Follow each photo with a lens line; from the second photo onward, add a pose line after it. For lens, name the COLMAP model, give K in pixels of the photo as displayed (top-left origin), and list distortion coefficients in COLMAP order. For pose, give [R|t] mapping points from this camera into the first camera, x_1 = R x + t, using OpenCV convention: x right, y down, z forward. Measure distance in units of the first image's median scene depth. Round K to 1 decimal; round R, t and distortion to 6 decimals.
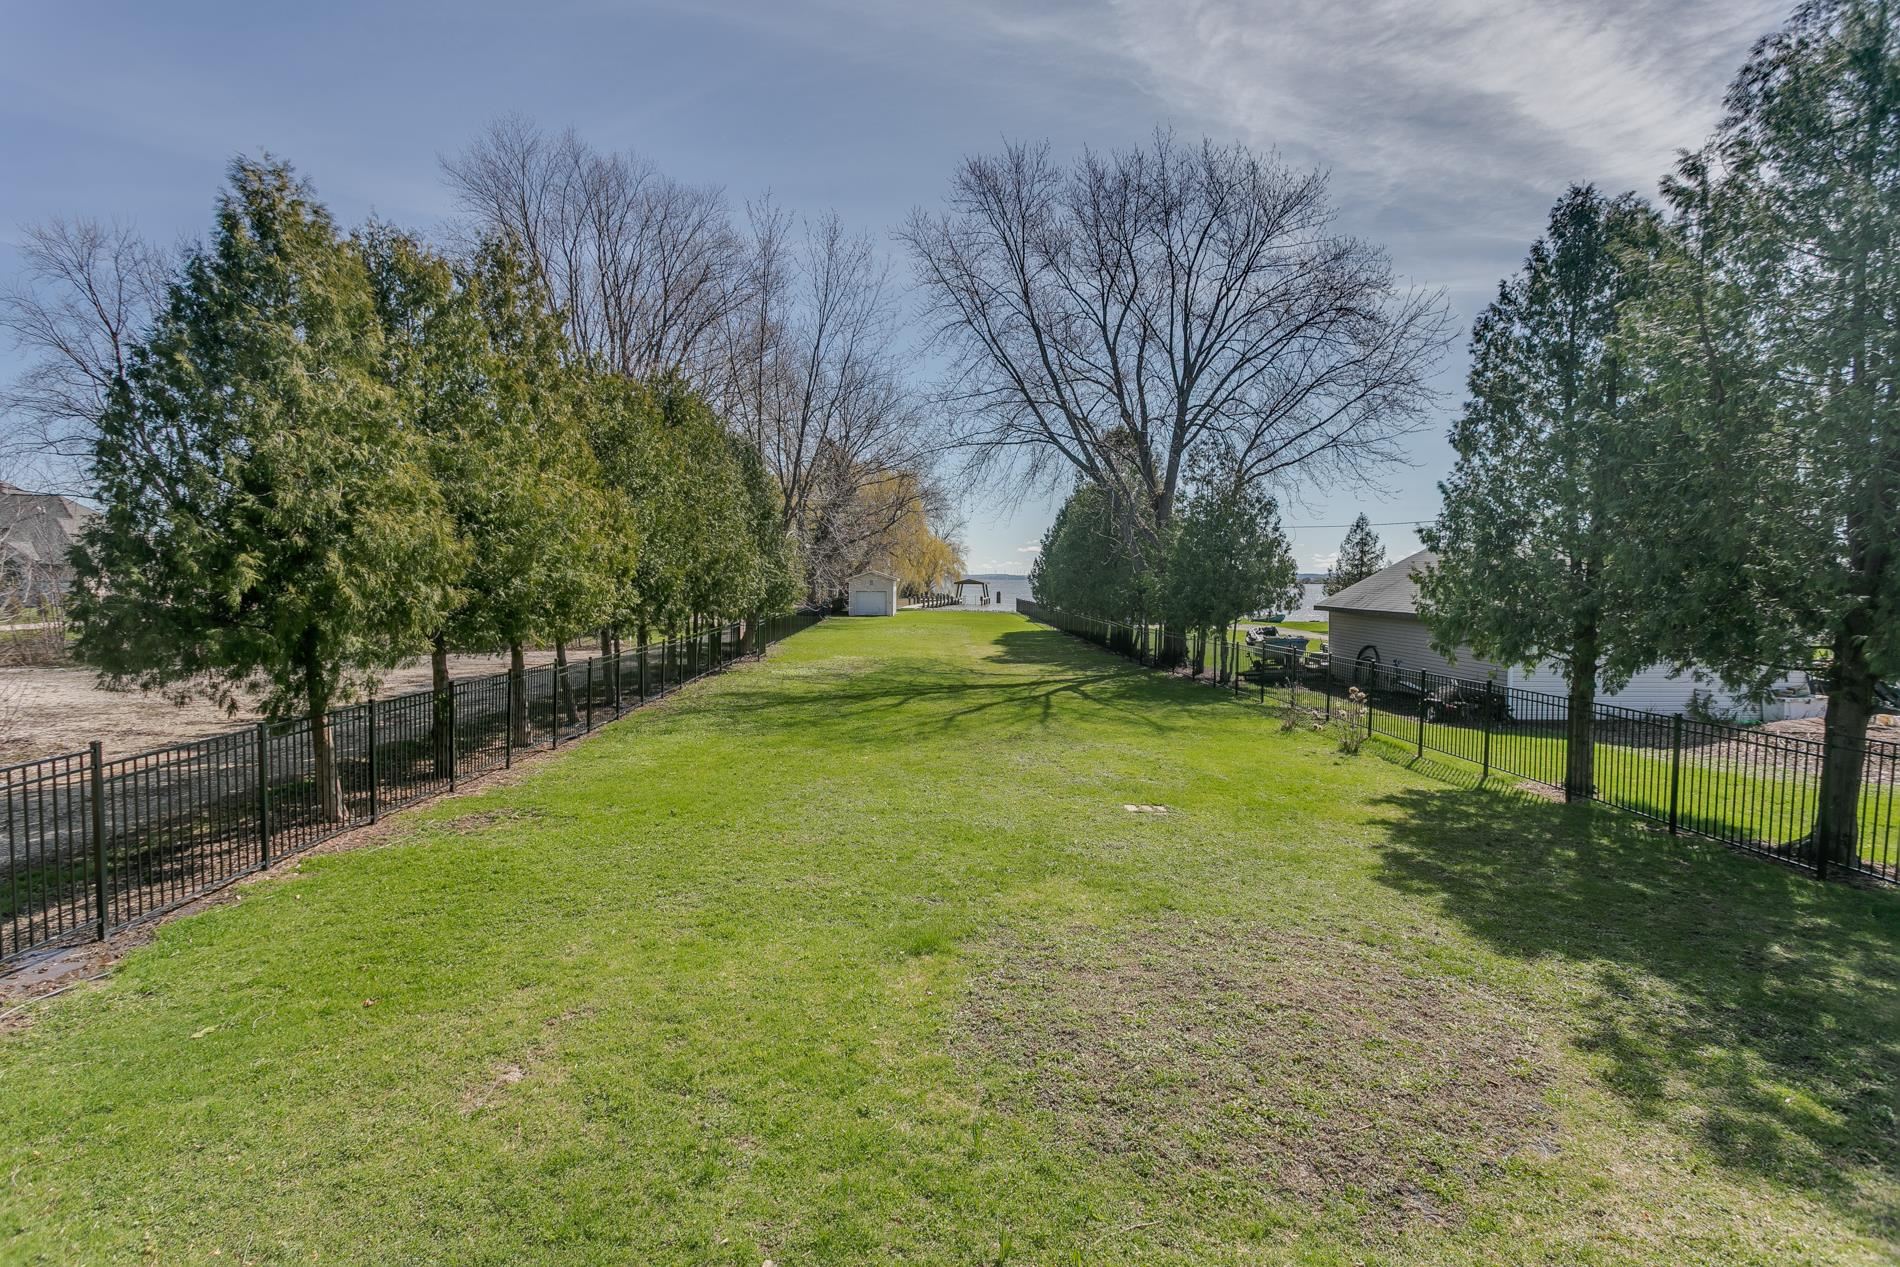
lens RADIAL K [[884.4, 0, 949.8], [0, 884.4, 637.6], [0, 0, 1]] dist [0.002839, 0.000893]
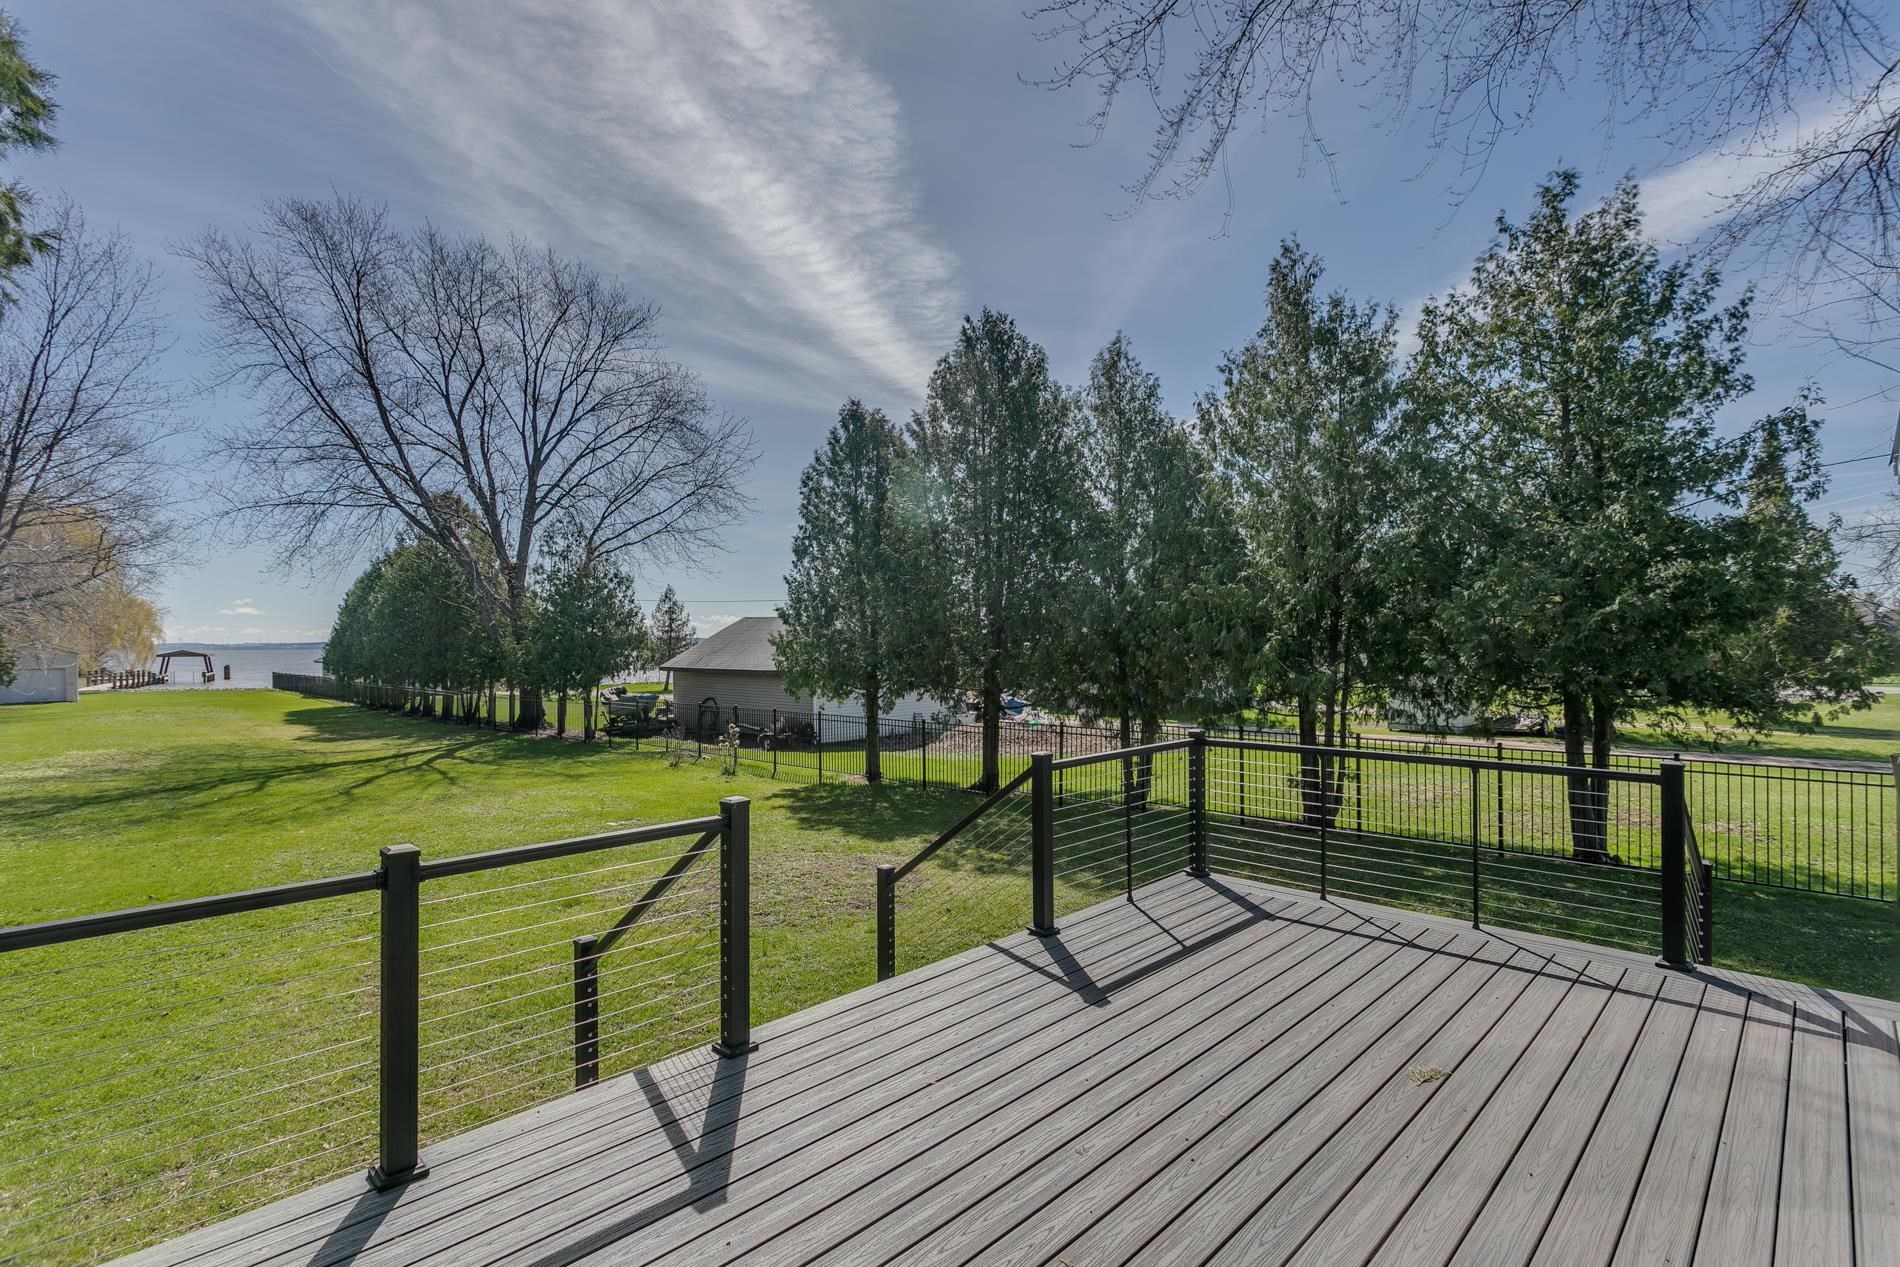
lens RADIAL K [[884.4, 0, 949.8], [0, 884.4, 637.6], [0, 0, 1]] dist [0.002839, 0.000893]
pose [[0.723472, -0.008229, 0.690305, -0.116841], [0.058727, 0.997038, -0.049664, 0.005379], [-0.687851, 0.076470, 0.721812, -0.104075]]
